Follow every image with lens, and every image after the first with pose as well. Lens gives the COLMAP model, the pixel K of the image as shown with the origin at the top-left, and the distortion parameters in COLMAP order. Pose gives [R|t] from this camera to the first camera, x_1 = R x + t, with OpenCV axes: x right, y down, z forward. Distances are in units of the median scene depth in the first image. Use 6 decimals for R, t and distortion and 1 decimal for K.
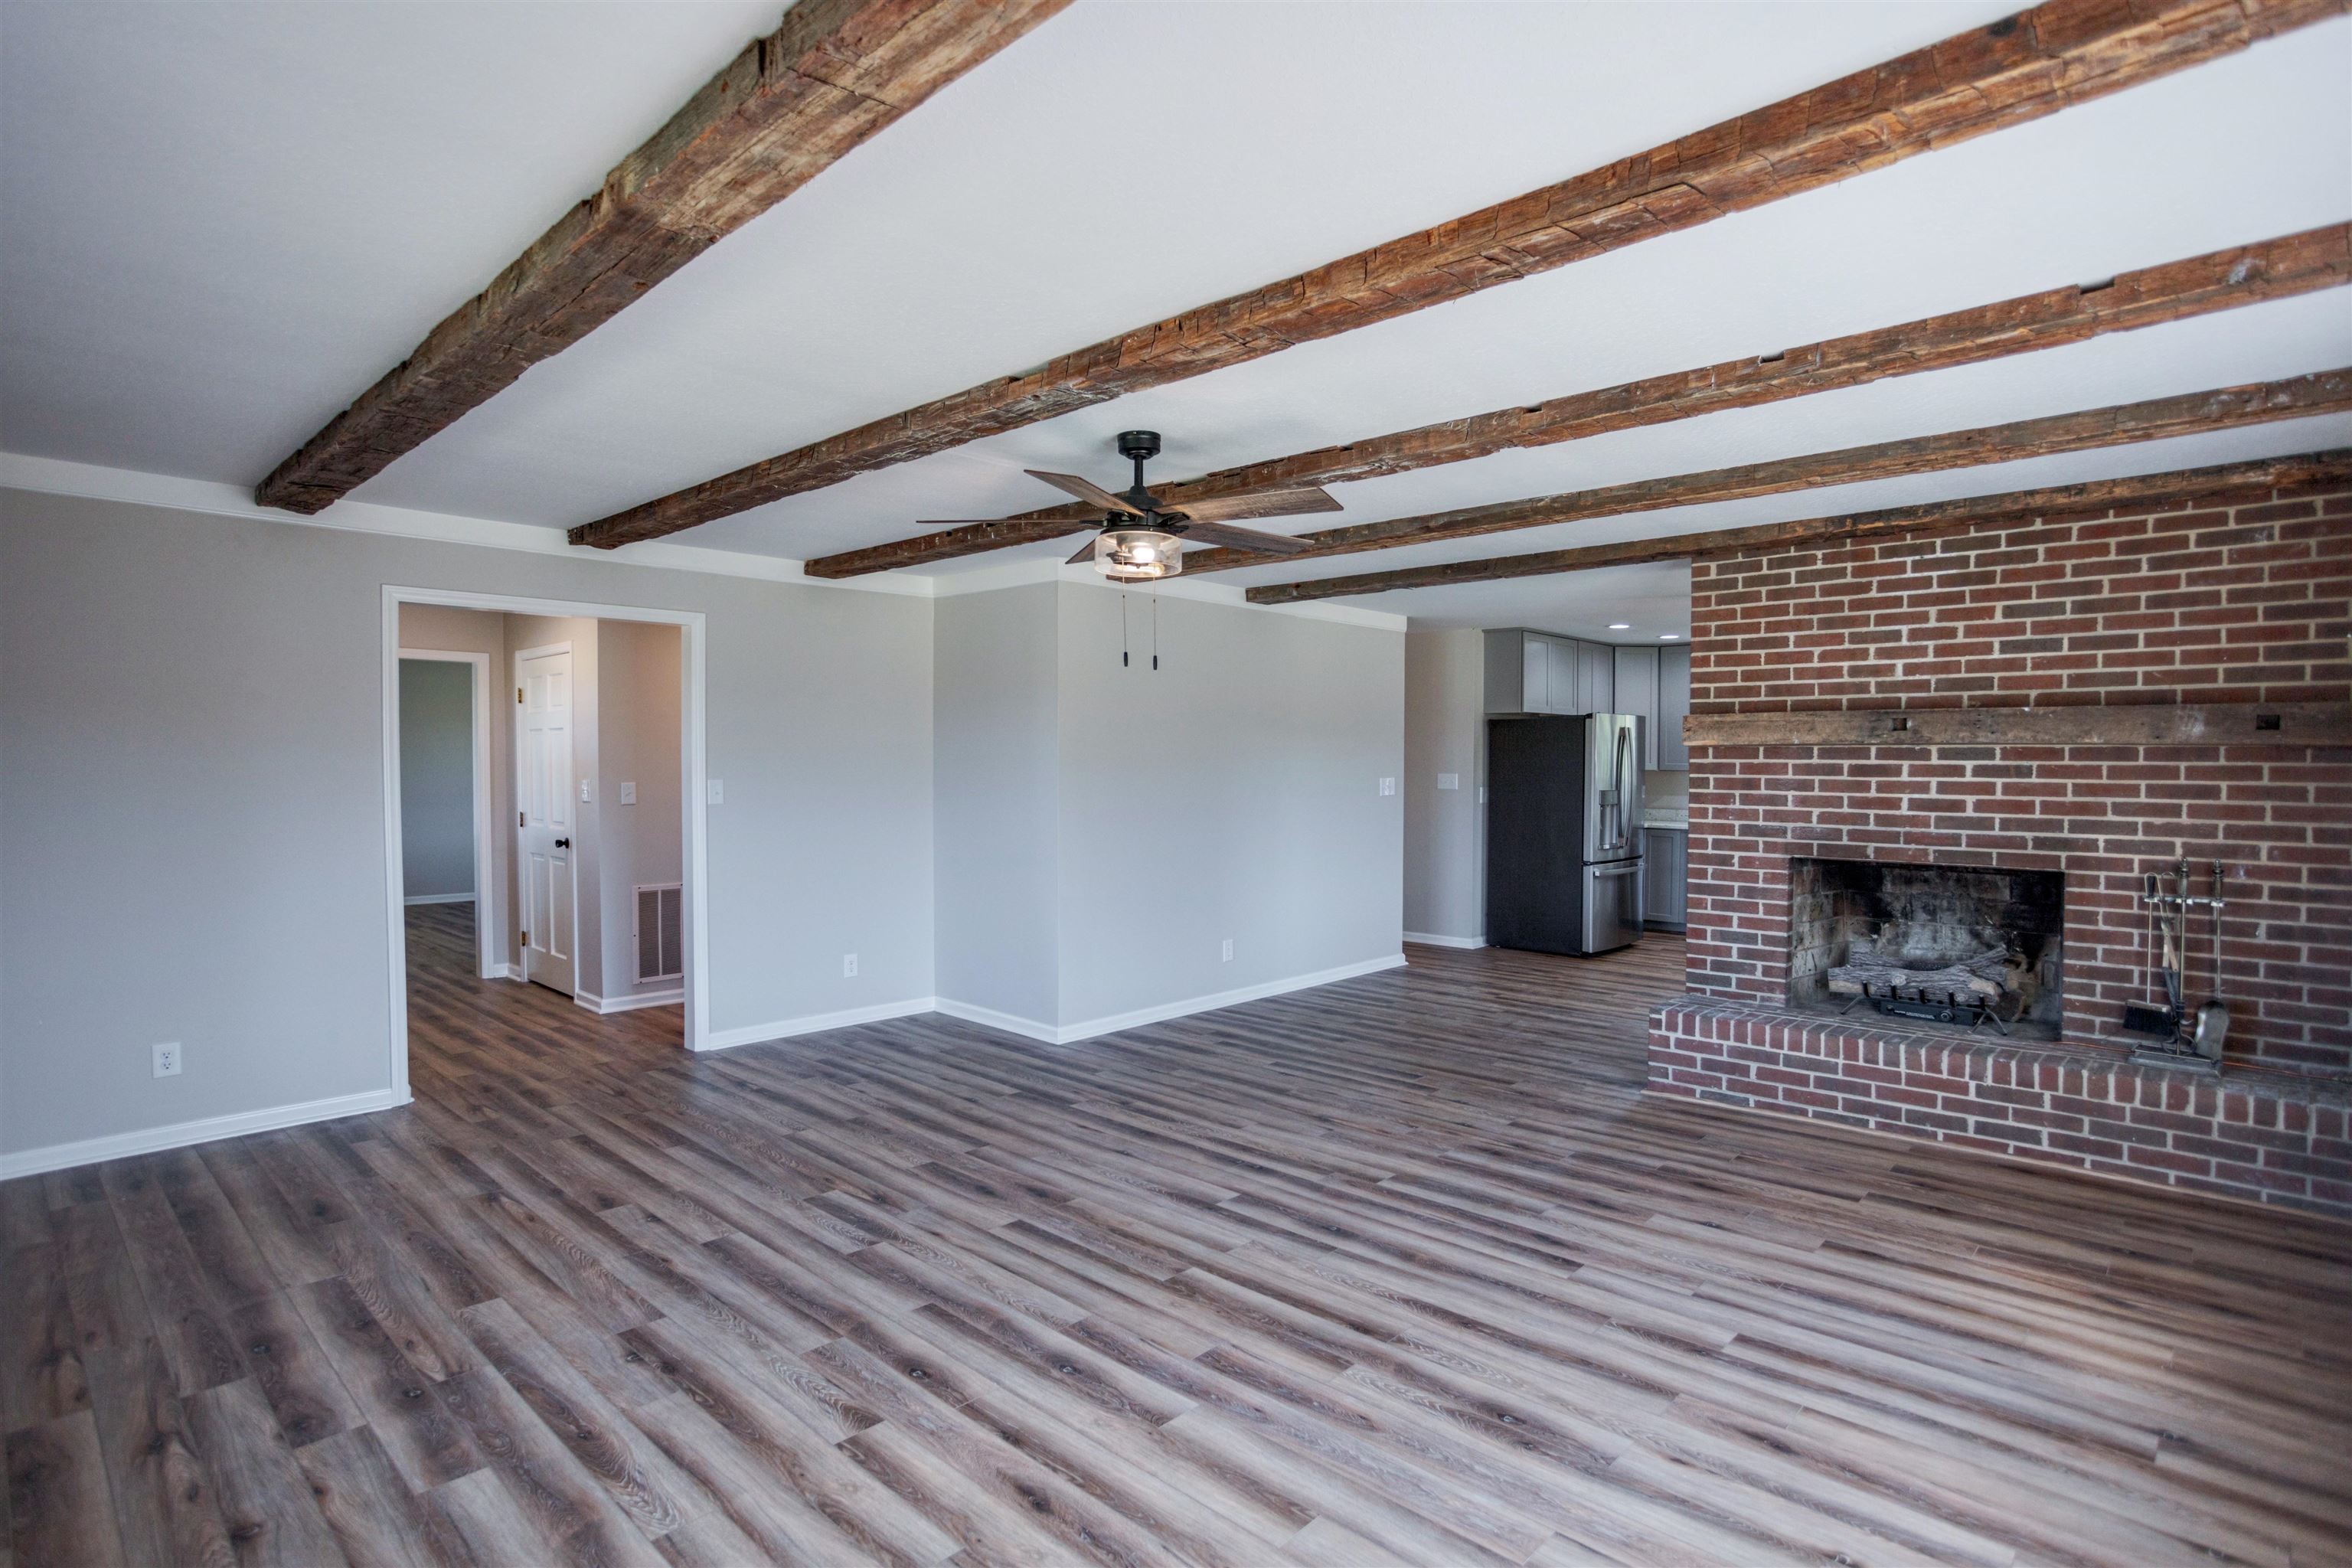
lens RADIAL K [[1150.7, 0, 1191.8], [0, 1150.7, 779.9], [0, 0, 1]] dist [-0.040932, 0.024384]
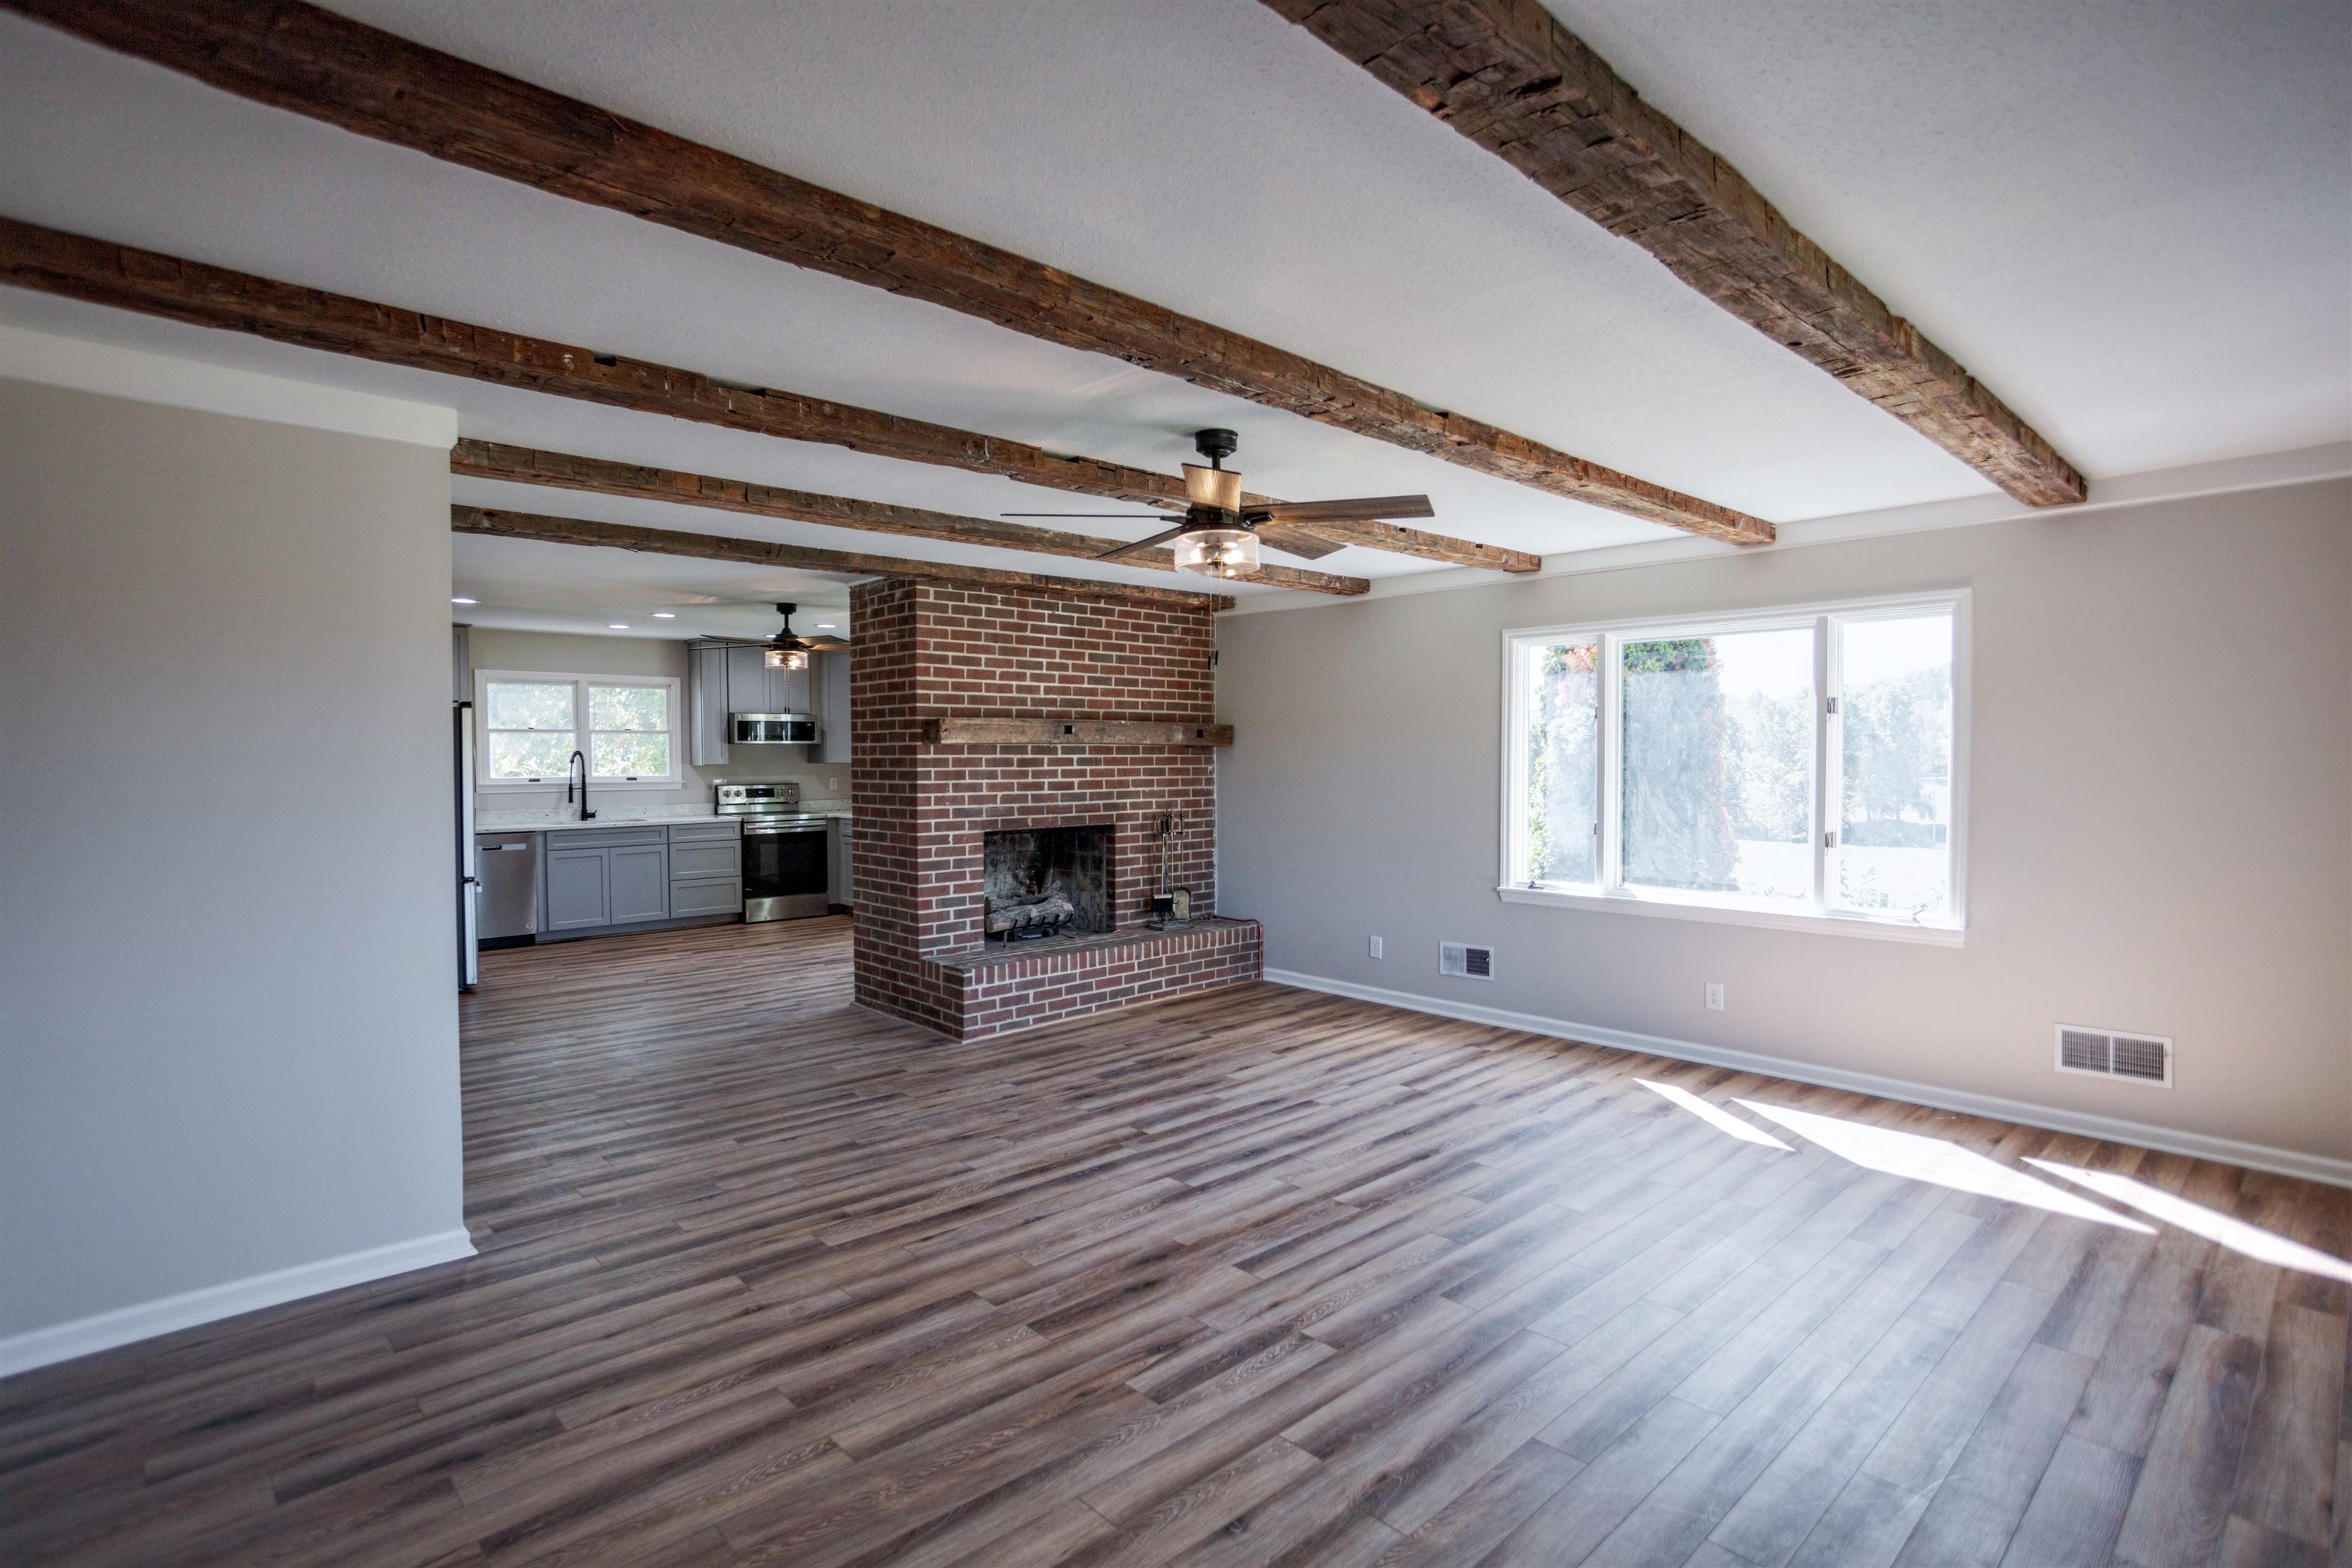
lens RADIAL K [[1150.7, 0, 1192.3], [0, 1150.7, 763.6], [0, 0, 1]] dist [-0.040932, 0.024384]
pose [[0.080189, -0.012182, 0.996705, -0.893263], [0.021966, 0.999704, 0.010451, -0.019760], [-0.996538, 0.021055, 0.080433, 0.807471]]
